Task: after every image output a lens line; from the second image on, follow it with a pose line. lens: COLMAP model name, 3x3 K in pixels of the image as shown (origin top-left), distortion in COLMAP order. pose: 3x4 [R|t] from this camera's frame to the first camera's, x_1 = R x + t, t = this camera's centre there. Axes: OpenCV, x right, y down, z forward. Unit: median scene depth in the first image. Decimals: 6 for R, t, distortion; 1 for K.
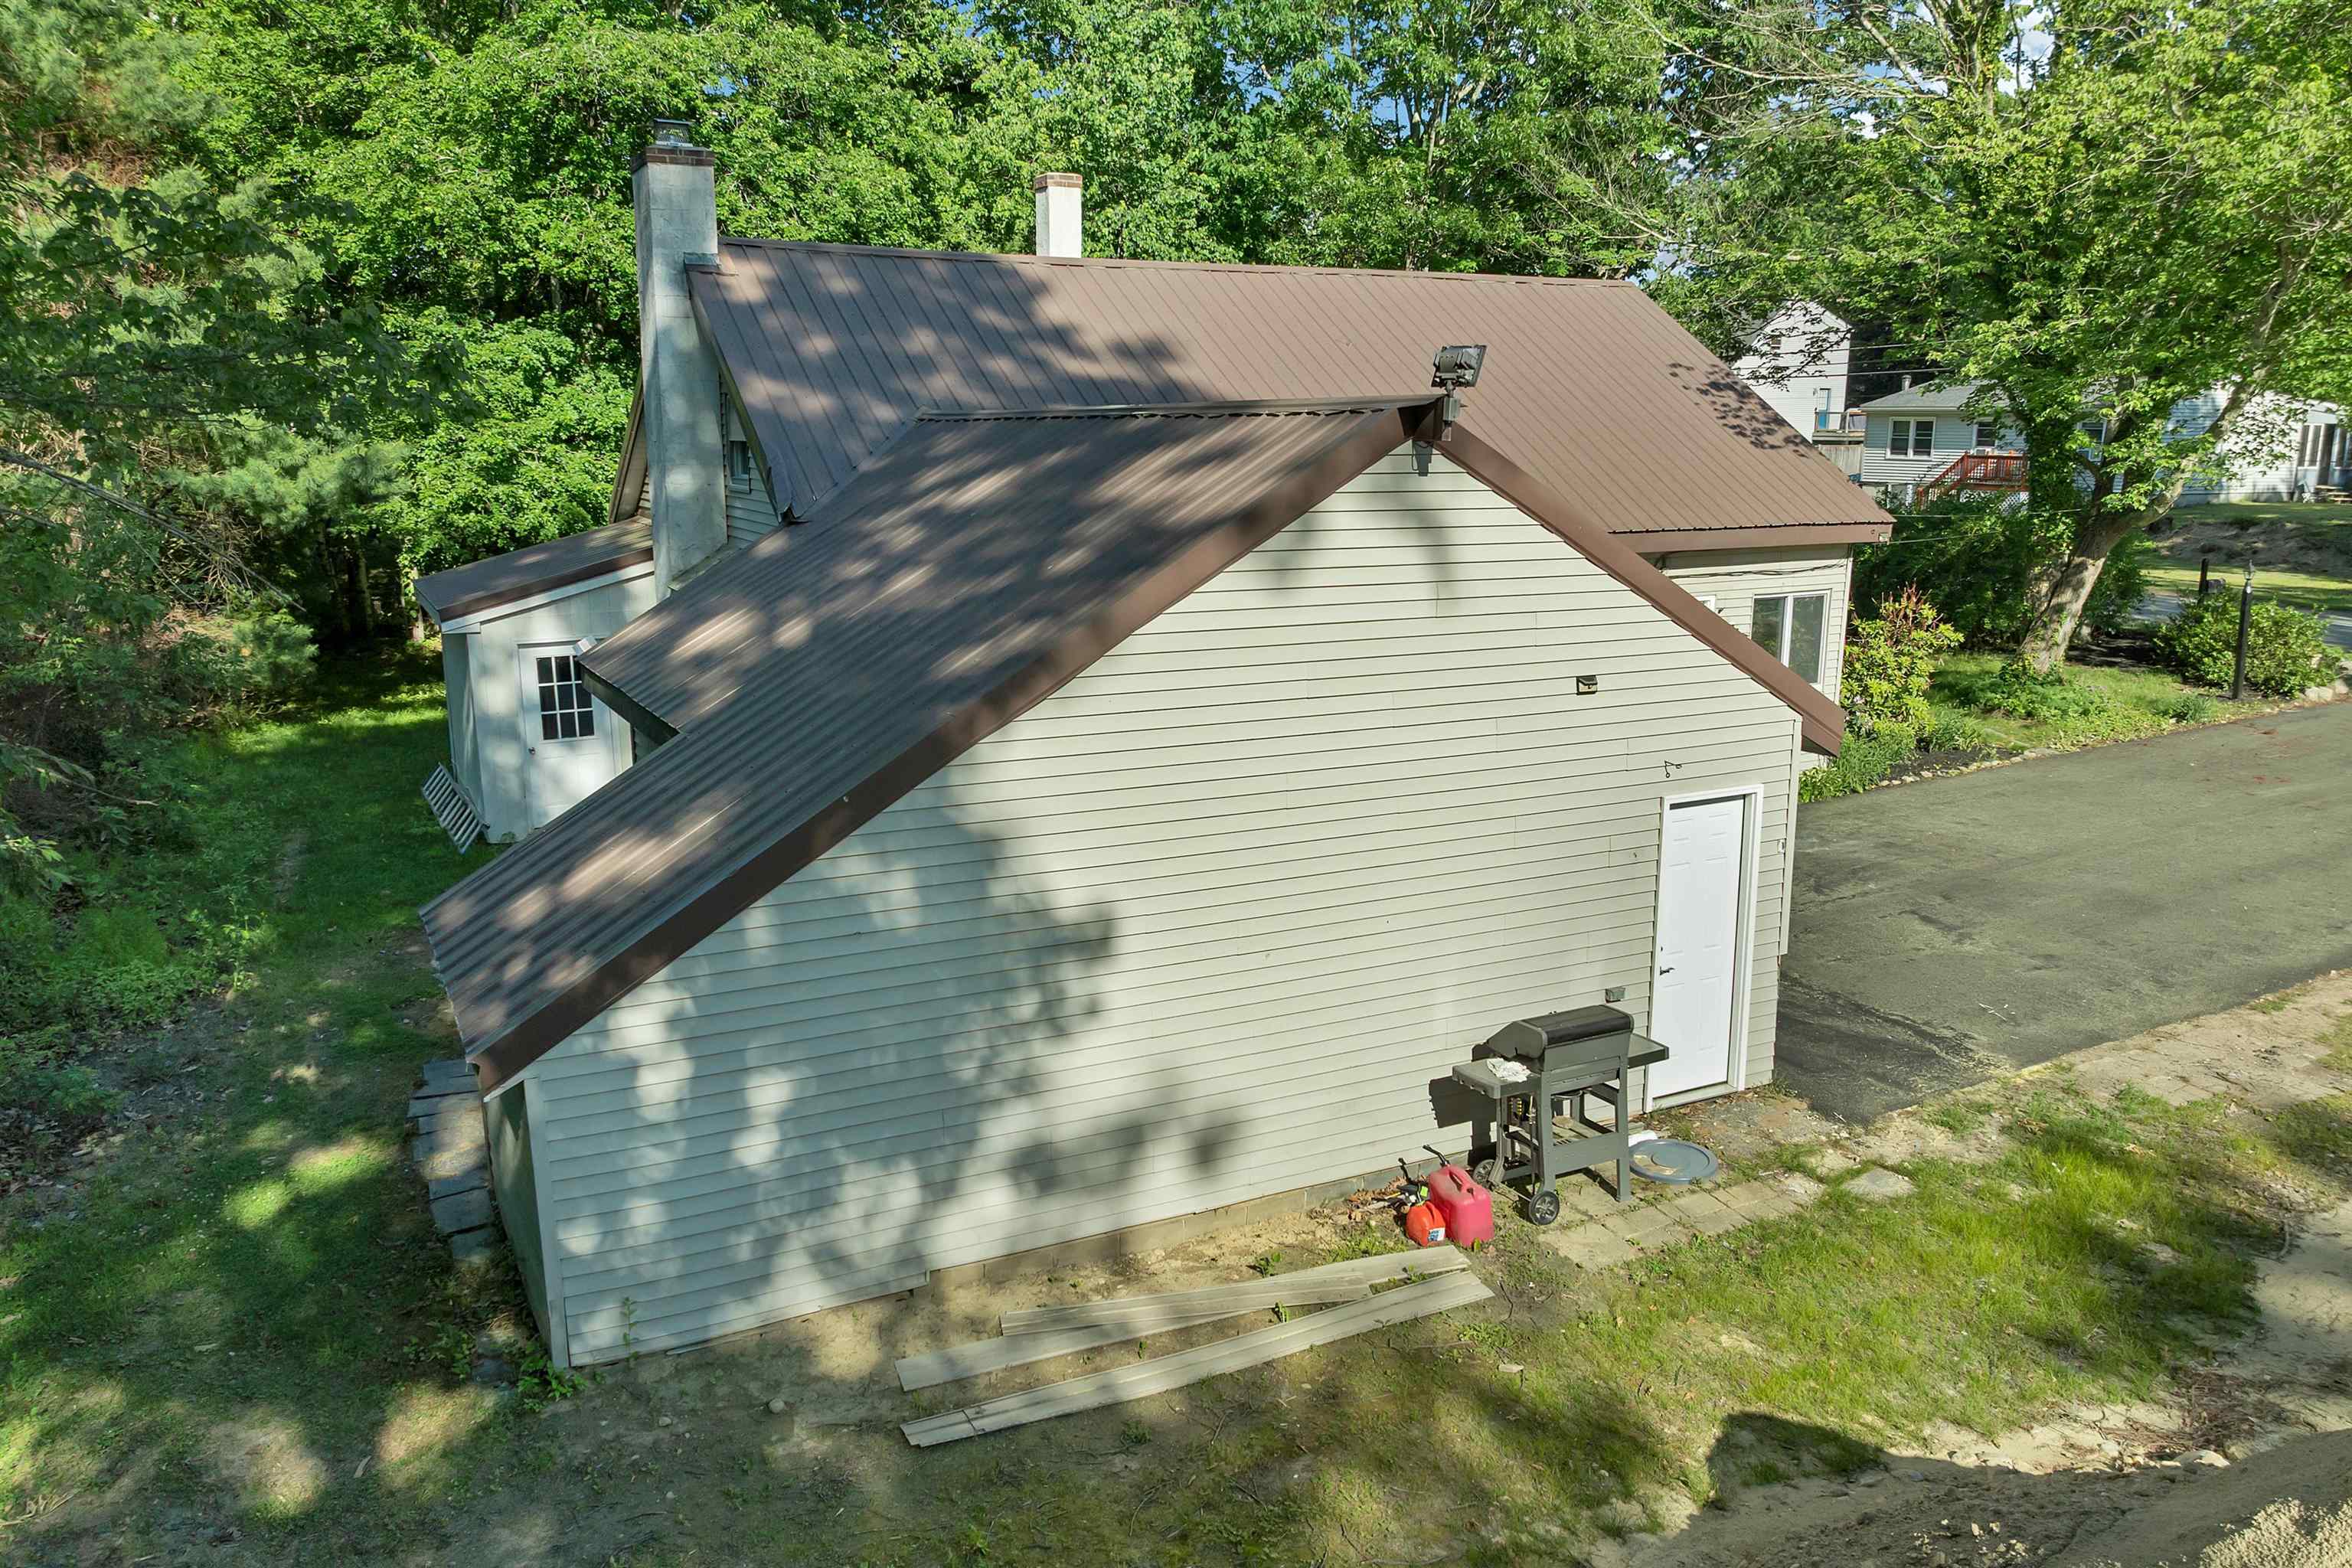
lens RADIAL K [[1679.1, 0, 1175.2], [0, 1679.1, 826.8], [0, 0, 1]] dist [-0.040472, 0.003172]
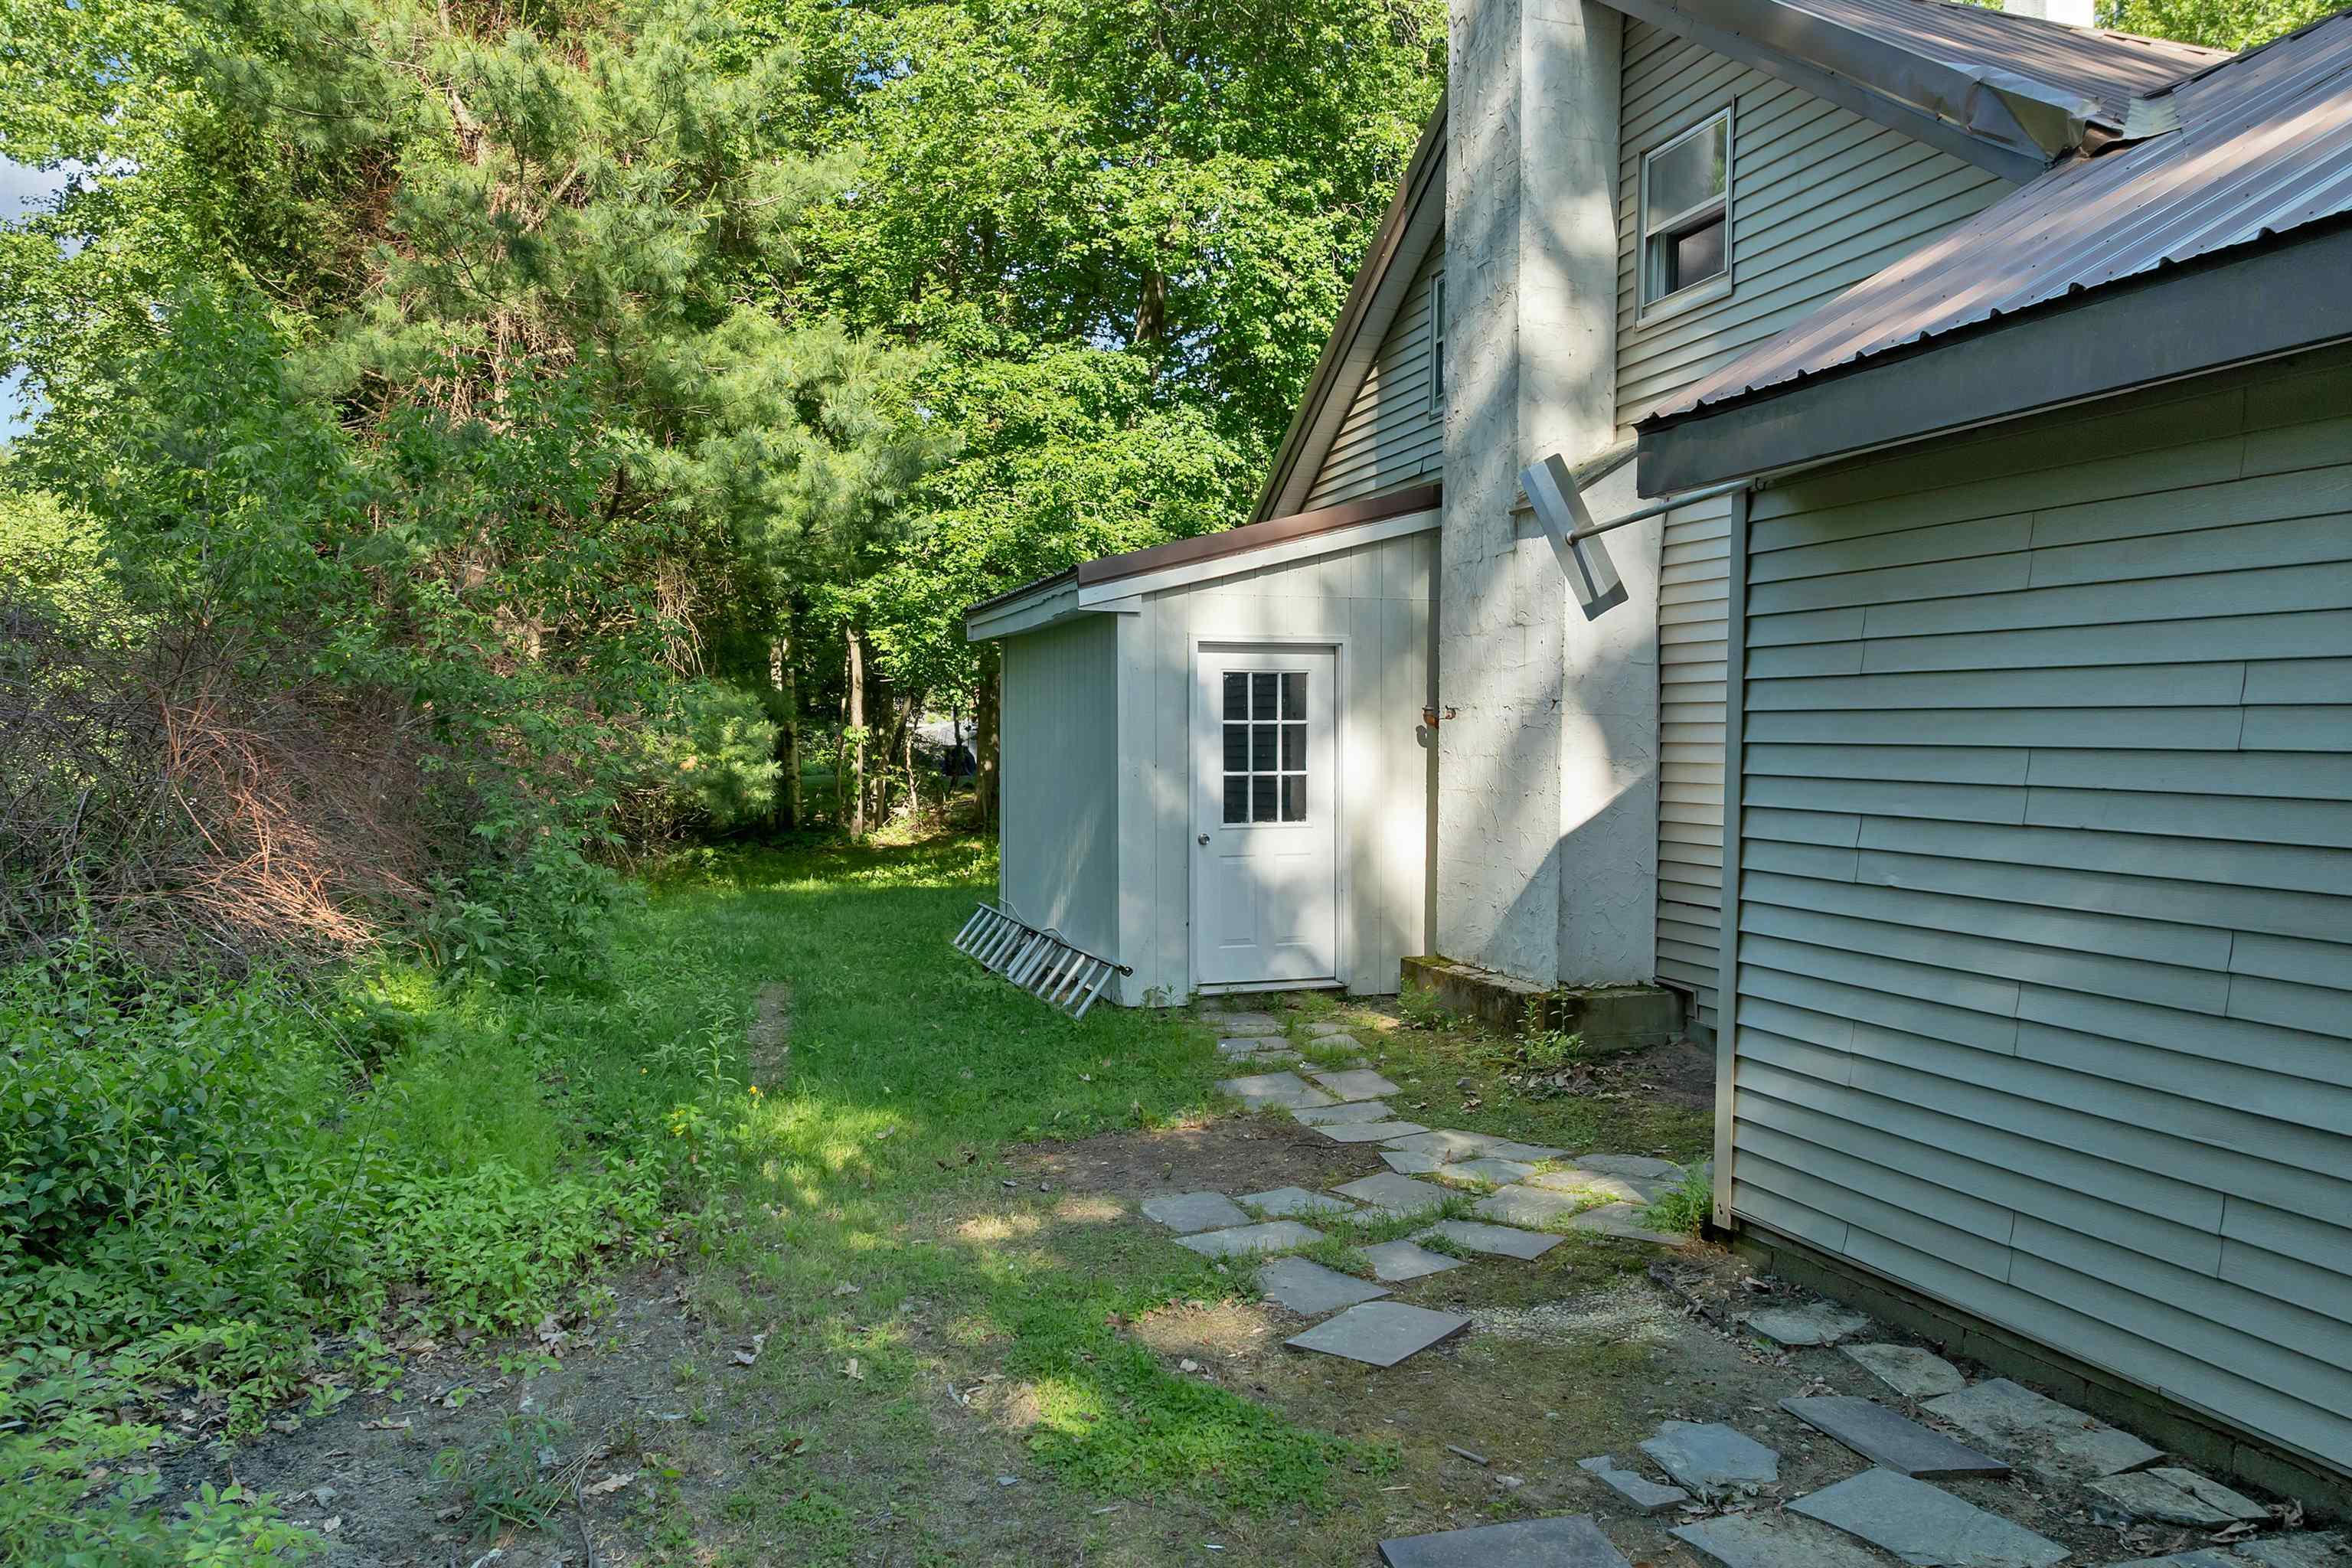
lens RADIAL K [[1679.1, 0, 1175.2], [0, 1679.1, 826.8], [0, 0, 1]] dist [-0.040472, 0.003172]
pose [[0.982924, 0.010137, -0.183732, -0.293004], [-0.044629, 0.981803, -0.184586, 0.051636], [0.178517, 0.189634, 0.965490, 0.466006]]
